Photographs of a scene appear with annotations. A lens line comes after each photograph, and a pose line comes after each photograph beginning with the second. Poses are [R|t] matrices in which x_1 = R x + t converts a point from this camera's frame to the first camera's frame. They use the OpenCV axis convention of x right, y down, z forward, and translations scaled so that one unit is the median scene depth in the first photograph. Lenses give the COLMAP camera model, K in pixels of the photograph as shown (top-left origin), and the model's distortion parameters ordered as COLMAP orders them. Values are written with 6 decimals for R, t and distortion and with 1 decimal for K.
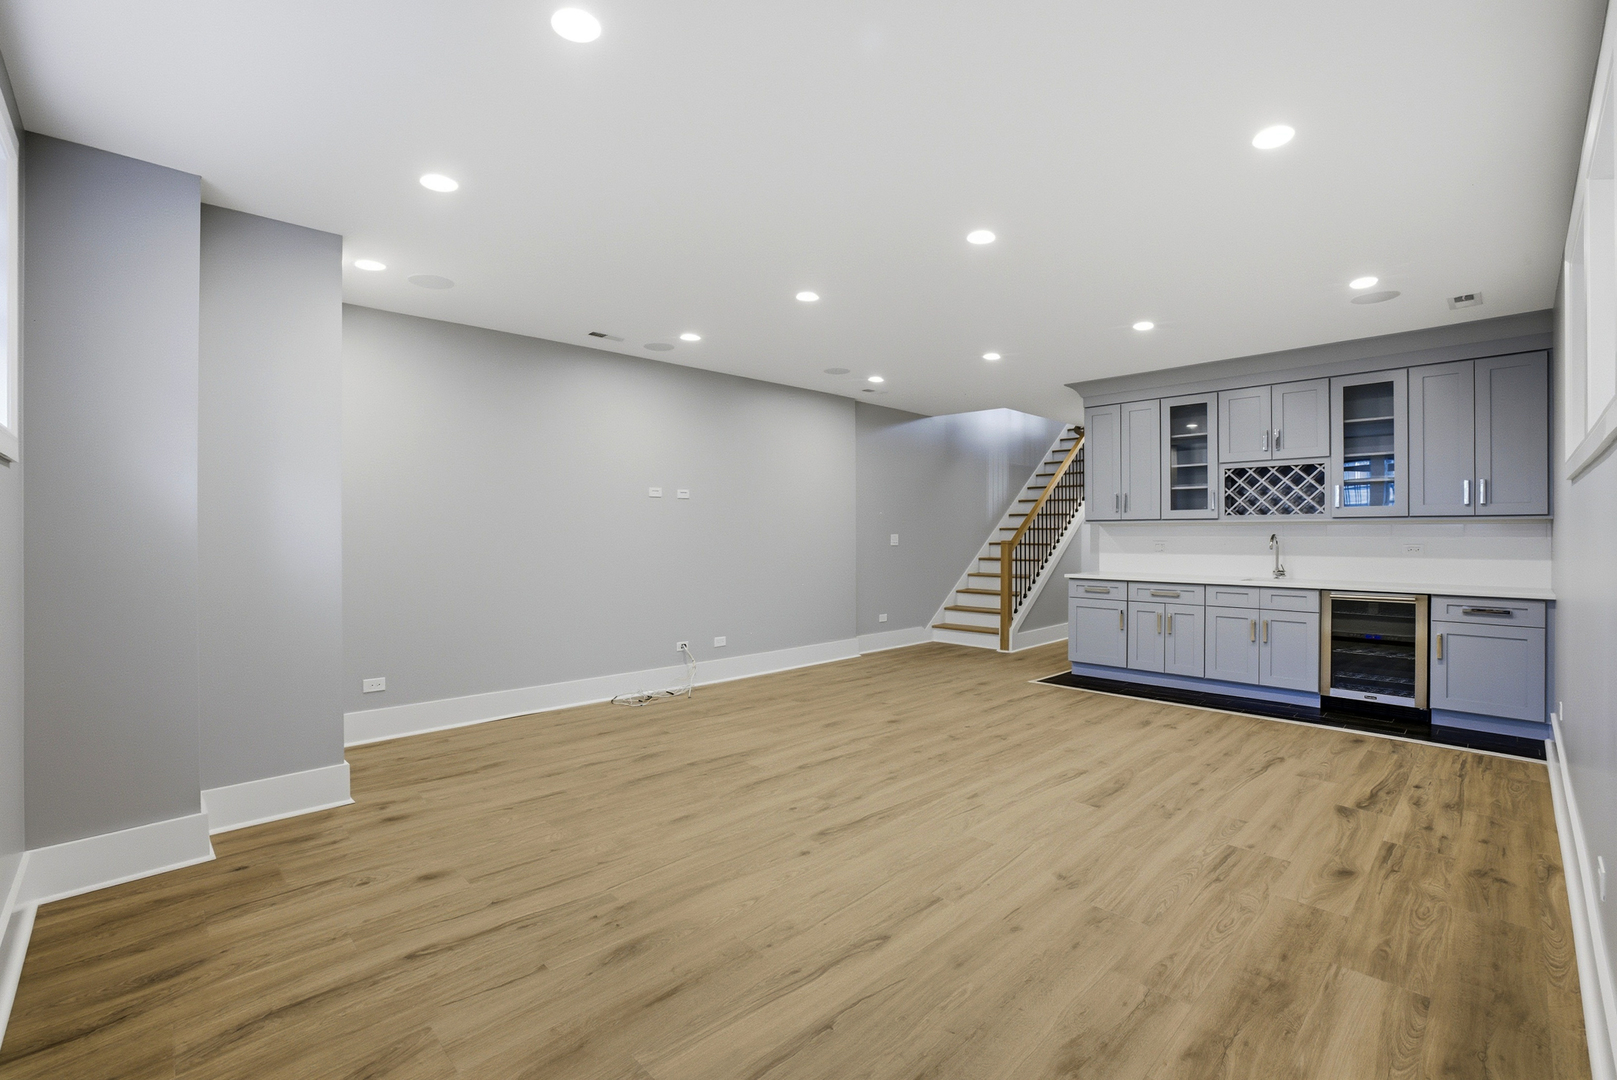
lens RADIAL K [[699.9, 0, 802.7], [0, 699.9, 533.6], [0, 0, 1]] dist [-0.053277, 0.017367]
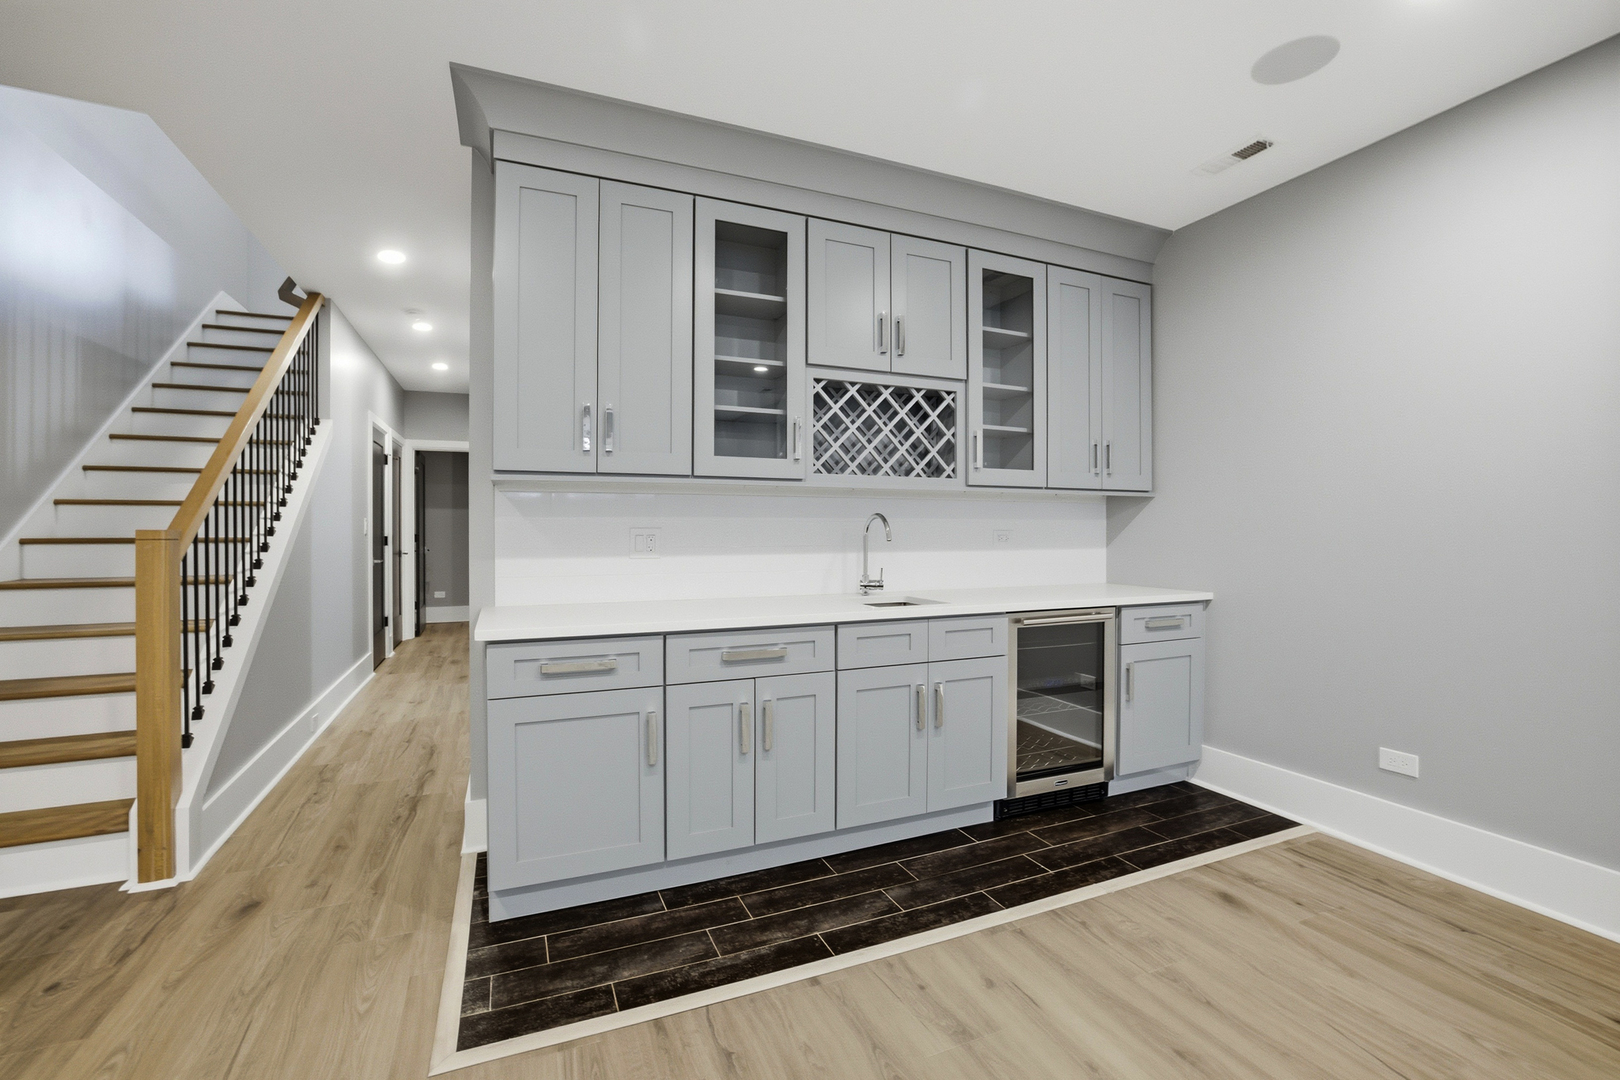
lens RADIAL K [[701.2, 0, 804.2], [0, 701.2, 533.5], [0, 0, 1]] dist [-0.053277, 0.017367]
pose [[0.361202, -0.009334, 0.932441, 0.153036], [-0.000944, 0.999946, 0.010376, 0.011203], [-0.932487, -0.004628, 0.361173, 0.840989]]
